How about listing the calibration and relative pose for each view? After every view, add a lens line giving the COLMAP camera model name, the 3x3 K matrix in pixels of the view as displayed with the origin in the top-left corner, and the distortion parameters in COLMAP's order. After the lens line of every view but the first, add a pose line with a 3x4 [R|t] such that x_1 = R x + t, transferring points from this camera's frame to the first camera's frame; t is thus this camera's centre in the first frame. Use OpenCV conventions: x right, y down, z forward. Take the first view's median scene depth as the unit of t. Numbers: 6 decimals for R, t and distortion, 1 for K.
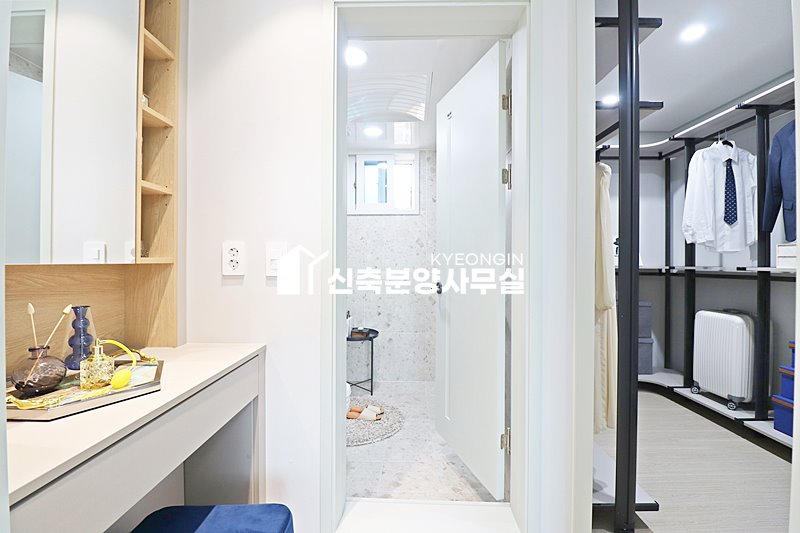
lens RADIAL K [[372.2, 0, 403.6], [0, 372.2, 262.7], [0, 0, 1]] dist [-0.002261, -0.011349]
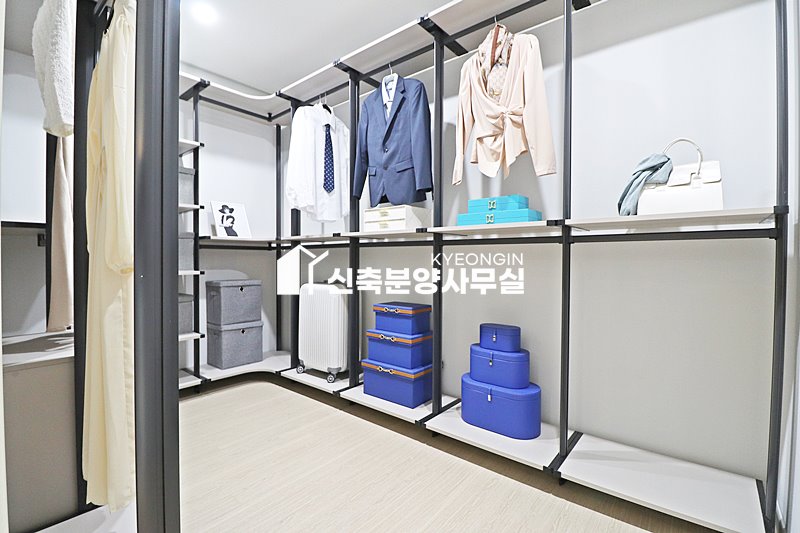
lens RADIAL K [[372.2, 0, 403.6], [0, 372.2, 262.7], [0, 0, 1]] dist [-0.002261, -0.011349]
pose [[0.620916, -0.012226, 0.783782, 0.237028], [-0.000849, 0.999867, 0.016269, 0.065356], [-0.783877, -0.010767, 0.620823, 0.234162]]
